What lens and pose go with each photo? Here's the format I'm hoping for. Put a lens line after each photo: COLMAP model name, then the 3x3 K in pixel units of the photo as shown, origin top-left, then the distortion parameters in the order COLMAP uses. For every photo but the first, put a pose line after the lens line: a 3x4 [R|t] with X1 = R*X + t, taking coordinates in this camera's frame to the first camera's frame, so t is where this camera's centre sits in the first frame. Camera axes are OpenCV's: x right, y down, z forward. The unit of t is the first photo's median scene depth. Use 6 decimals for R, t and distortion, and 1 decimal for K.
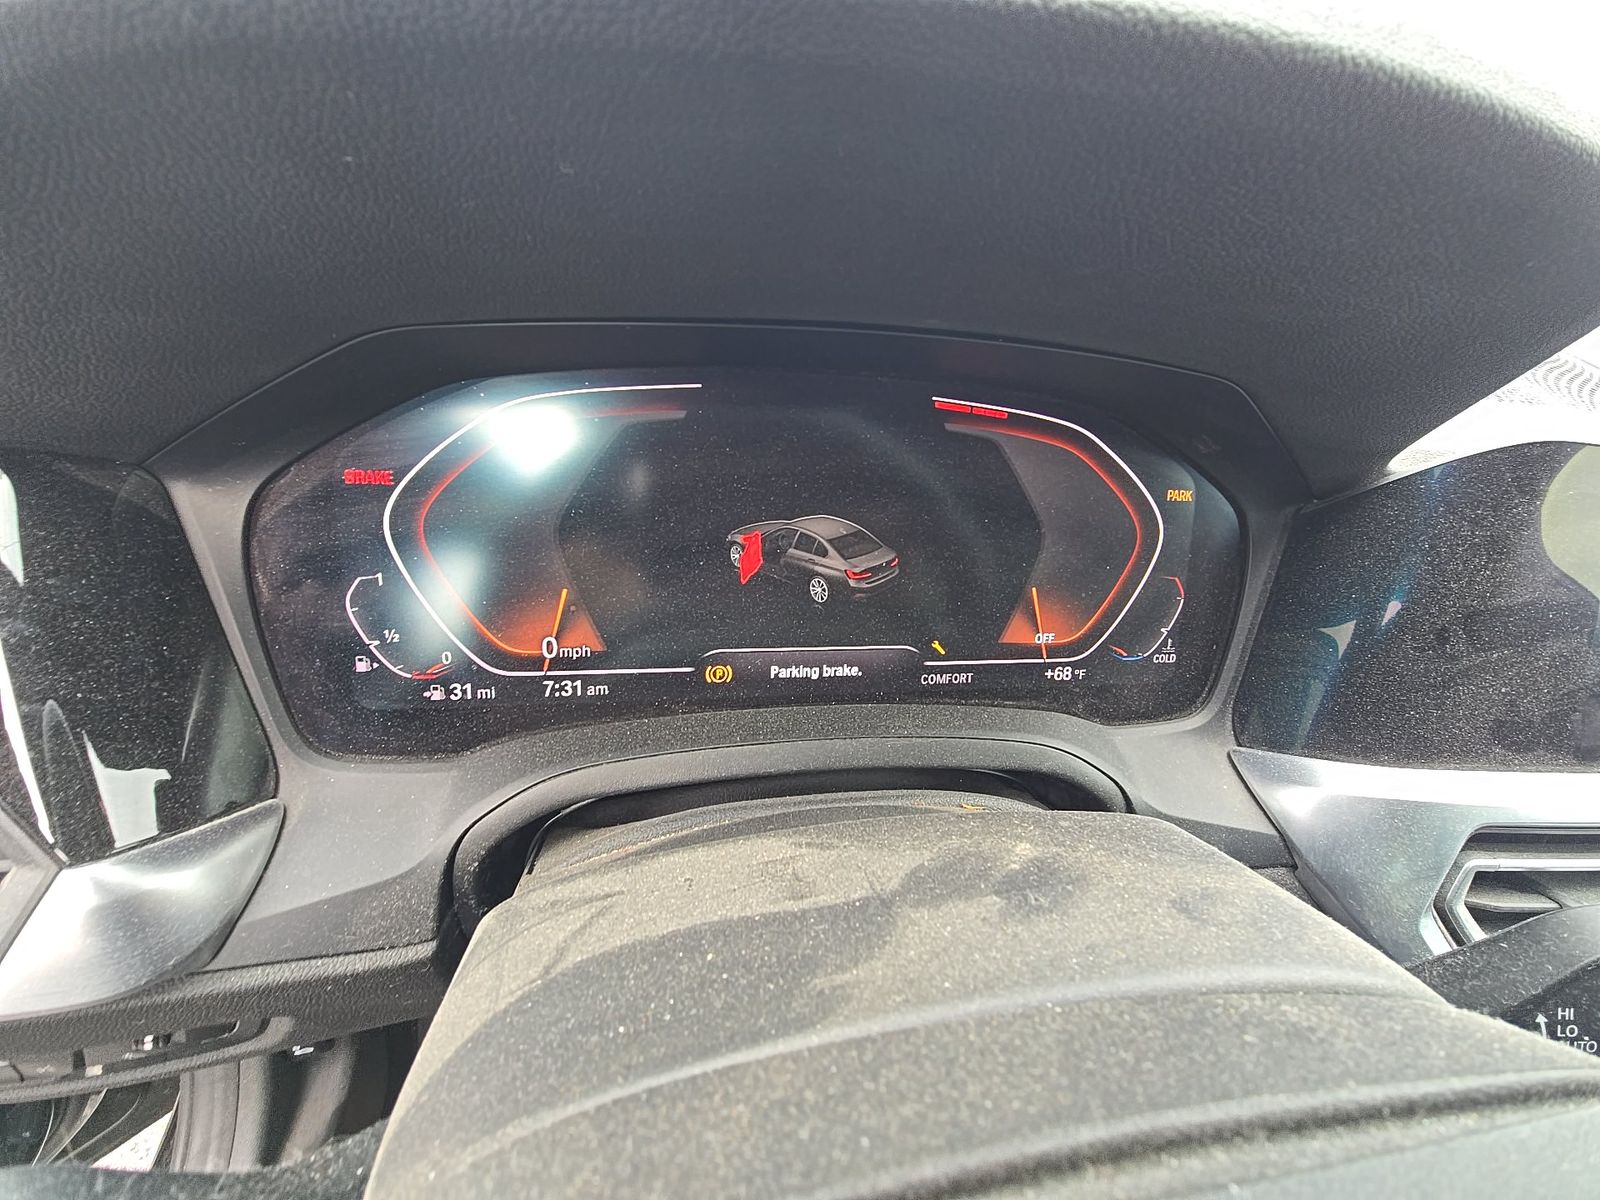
lens RADIAL K [[650.1, 0, 795.4], [0, 650.1, 599.0], [0, 0, 1]] dist [0.011211, -0.008891]
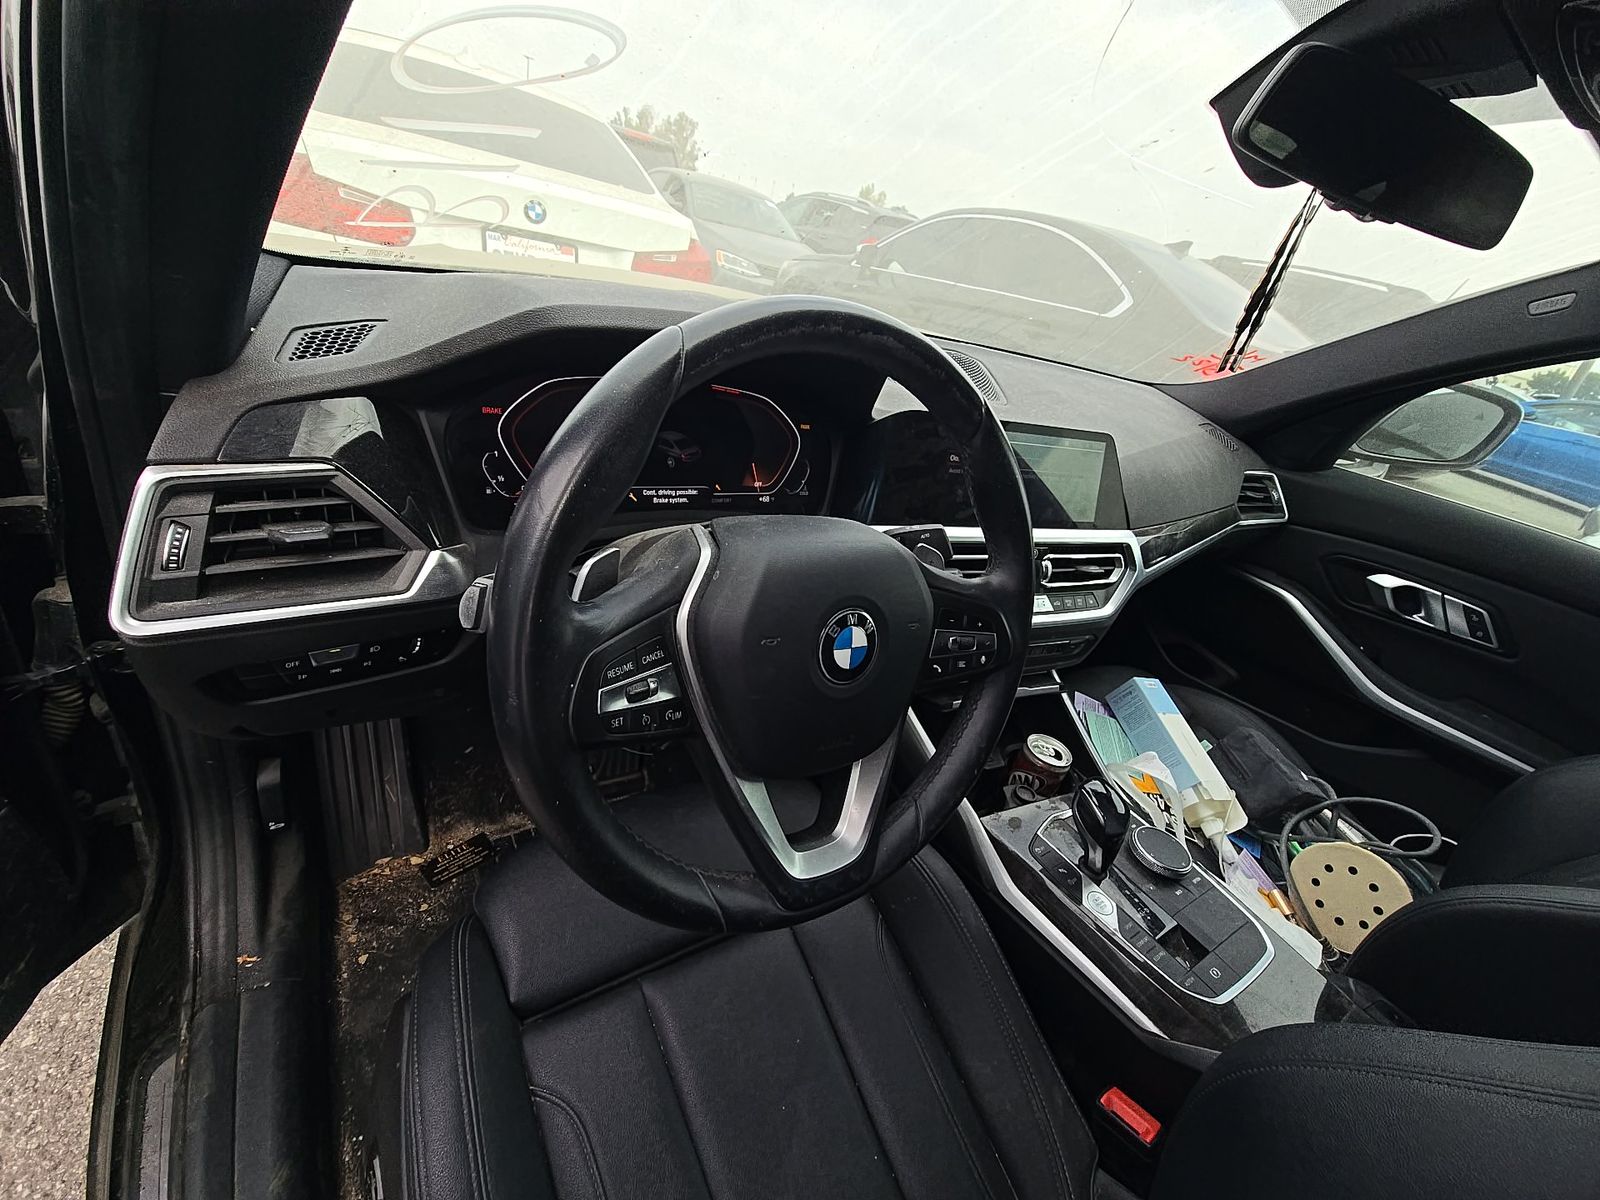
lens RADIAL K [[650.1, 0, 797.6], [0, 650.1, 593.3], [0, 0, 1]] dist [0.011211, -0.008891]
pose [[0.914368, -0.079854, 0.396932, -0.546618], [0.047550, 0.994753, 0.090586, 0.281351], [-0.402083, -0.063955, 0.913367, -1.486560]]
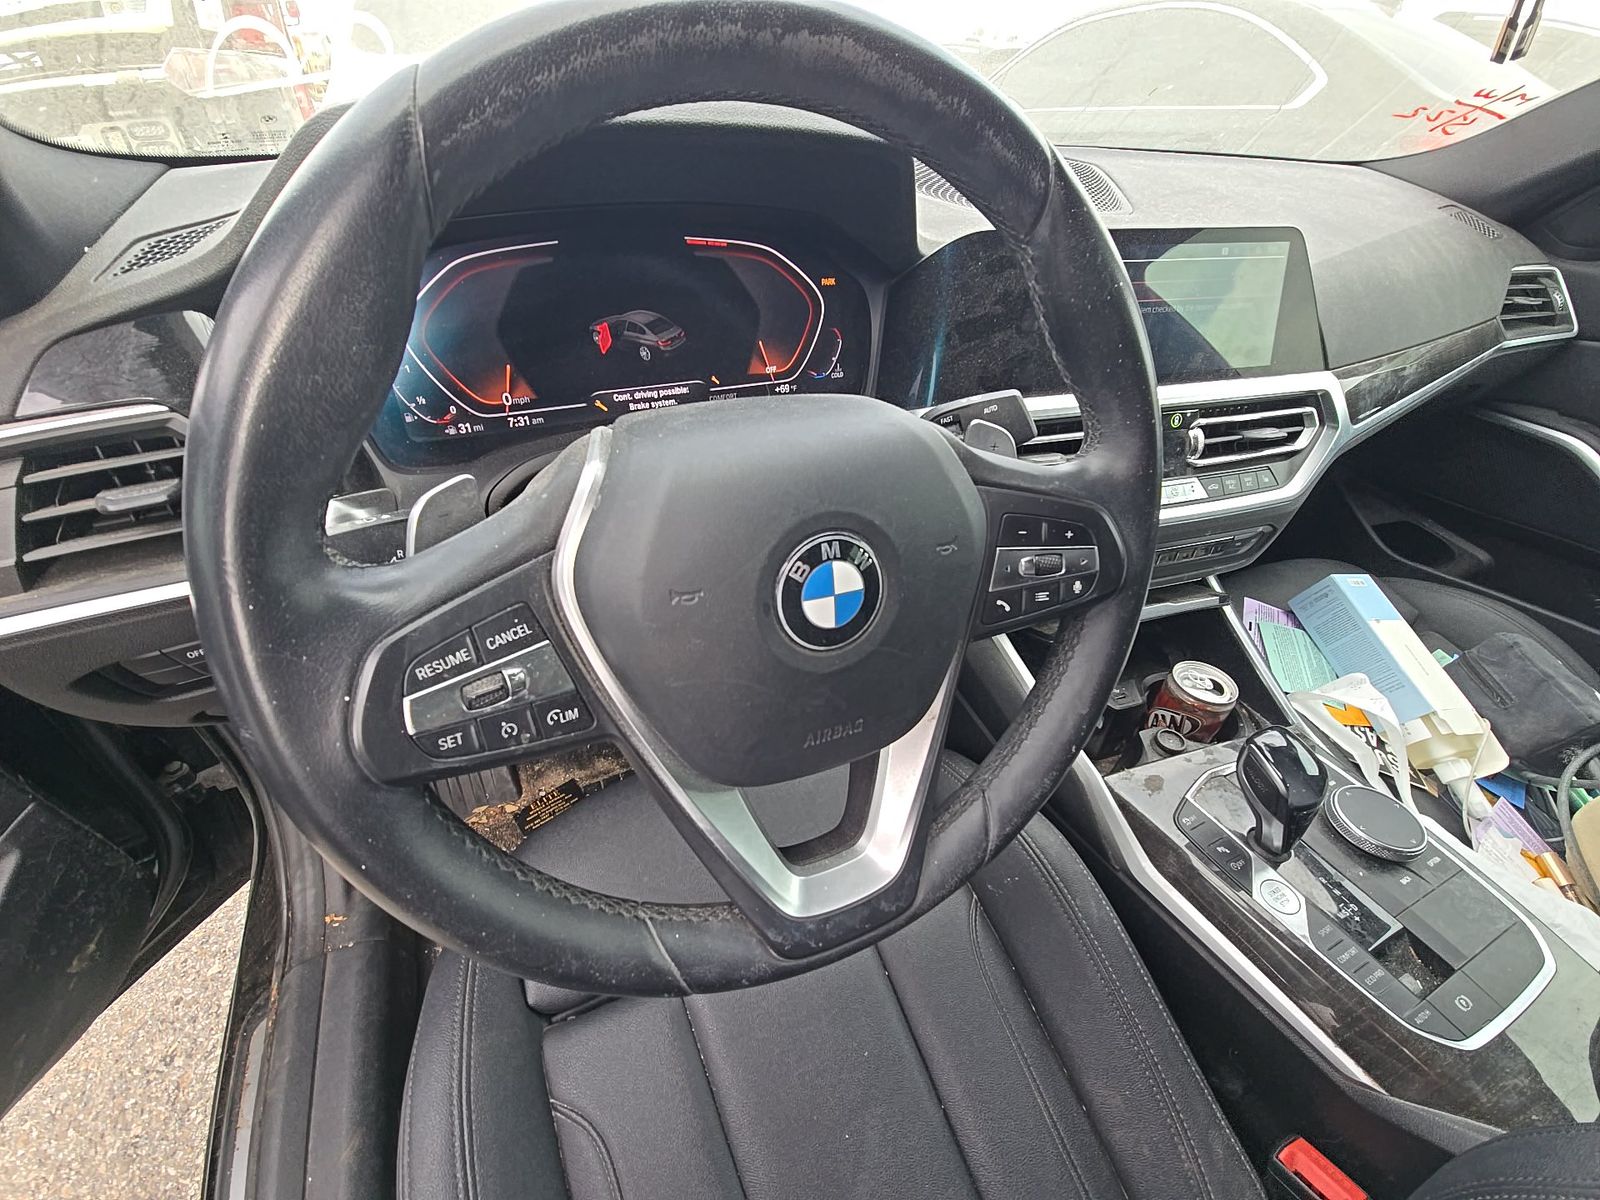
lens RADIAL K [[650.1, 0, 796.1], [0, 650.1, 593.6], [0, 0, 1]] dist [0.011211, -0.008891]
pose [[0.963470, -0.194849, 0.183738, -0.024606], [0.157393, 0.967033, 0.200185, 0.353430], [-0.216687, -0.163953, 0.962375, -1.035747]]
